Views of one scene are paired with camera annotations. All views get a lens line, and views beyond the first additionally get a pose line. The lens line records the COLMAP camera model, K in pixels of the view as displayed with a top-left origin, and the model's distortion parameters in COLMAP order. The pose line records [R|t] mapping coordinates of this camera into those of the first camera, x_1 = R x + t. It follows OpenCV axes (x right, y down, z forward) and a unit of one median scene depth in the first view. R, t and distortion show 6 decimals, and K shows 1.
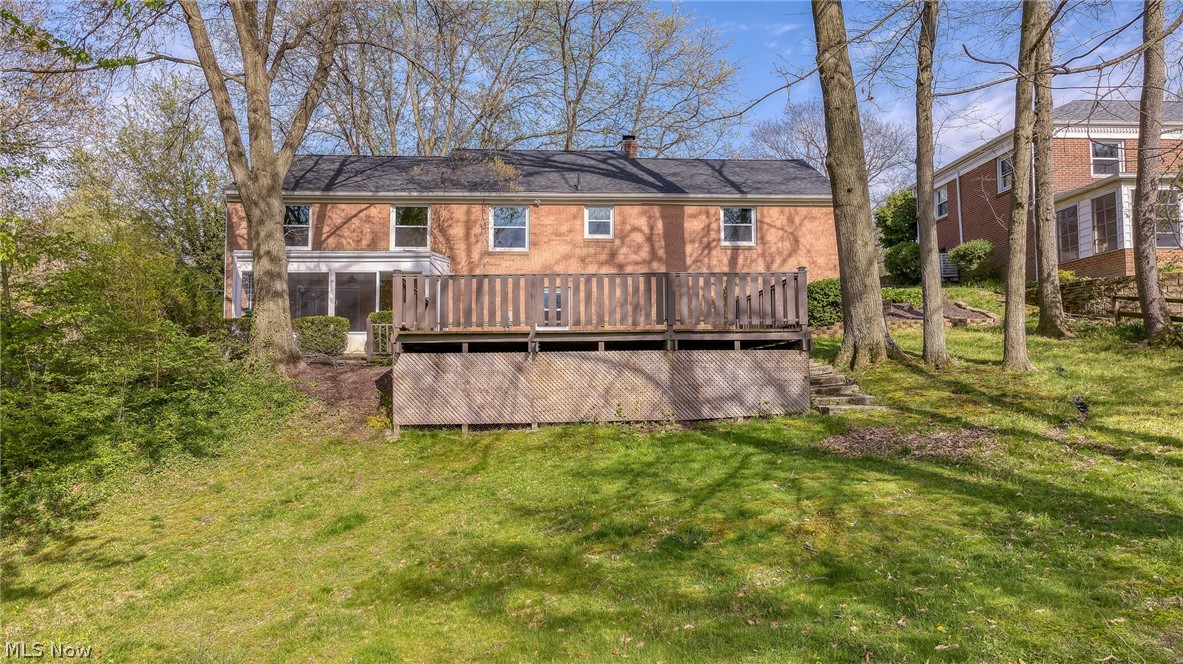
lens RADIAL K [[816.2, 0, 591.5], [0, 816.2, 332.0], [0, 0, 1]] dist [0.007200, 0.005074]
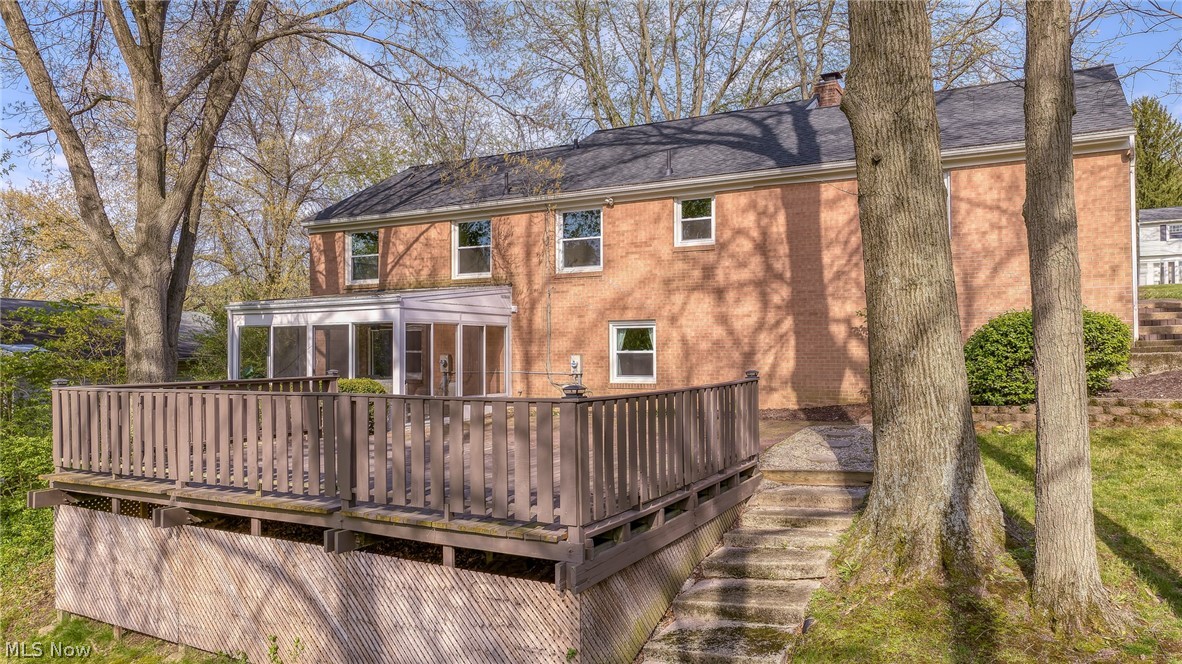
lens RADIAL K [[815.5, 0, 591.0], [0, 815.5, 332.0], [0, 0, 1]] dist [0.007200, 0.005074]
pose [[0.840206, -0.008493, -0.542201, 0.302266], [0.036833, 0.998462, 0.041436, -0.076949], [0.541015, -0.054786, 0.839227, 0.400063]]
